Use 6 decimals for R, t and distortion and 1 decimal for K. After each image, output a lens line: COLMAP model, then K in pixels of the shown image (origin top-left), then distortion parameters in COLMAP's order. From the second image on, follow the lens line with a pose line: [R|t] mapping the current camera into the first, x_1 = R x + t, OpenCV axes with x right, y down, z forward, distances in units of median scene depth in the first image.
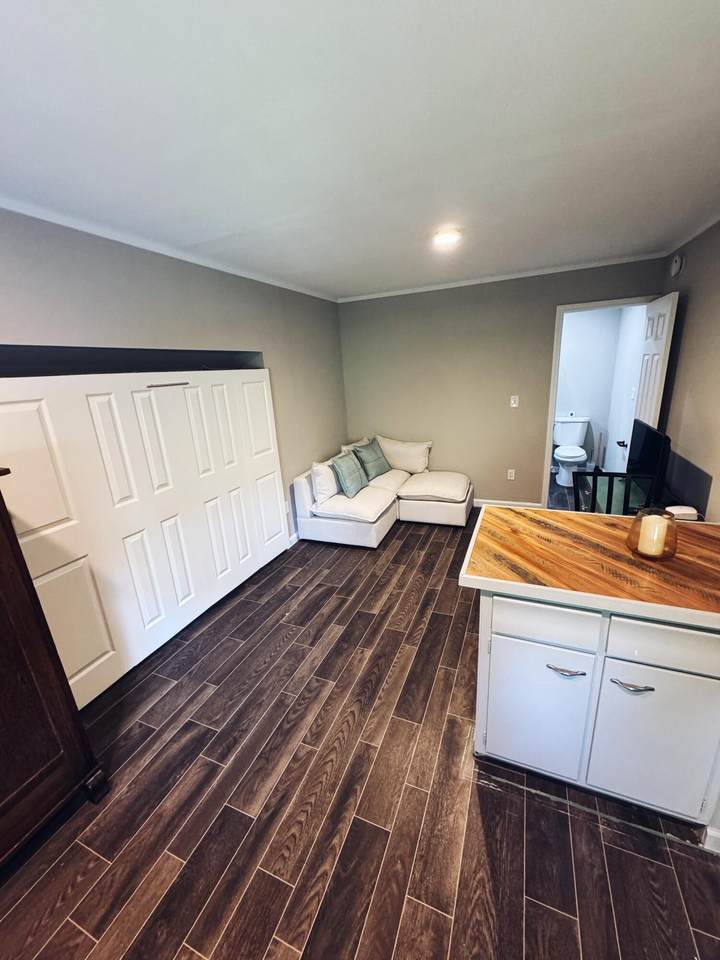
lens RADIAL K [[380.2, 0, 360.7], [0, 380.2, 479.7], [0, 0, 1]] dist [-0.002945, 0.000568]
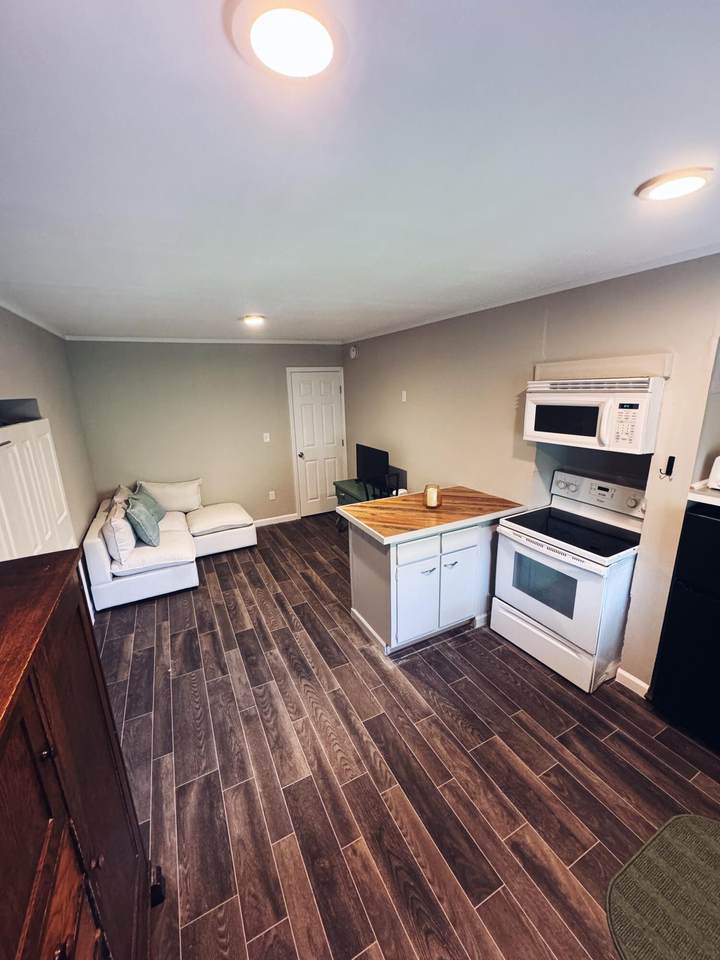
lens RADIAL K [[380.2, 0, 359.8], [0, 380.2, 481.0], [0, 0, 1]] dist [-0.002945, 0.000568]
pose [[0.646757, -0.147010, 0.748394, -0.730882], [0.207004, 0.978250, 0.013270, -0.036445], [-0.734067, 0.146339, 0.663122, -0.078483]]
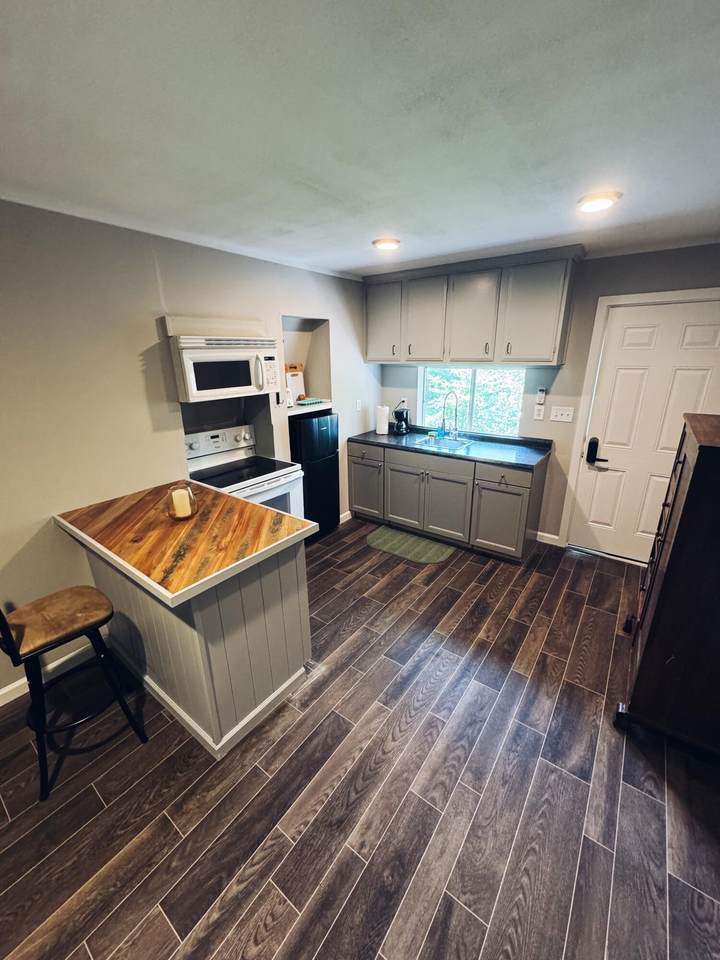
lens RADIAL K [[380.2, 0, 359.8], [0, 380.2, 480.4], [0, 0, 1]] dist [-0.002945, 0.000568]
pose [[-0.967084, -0.009446, 0.254281, -0.166400], [0.136529, 0.824024, 0.549859, -0.428574], [-0.214728, 0.566476, -0.795611, 1.350081]]
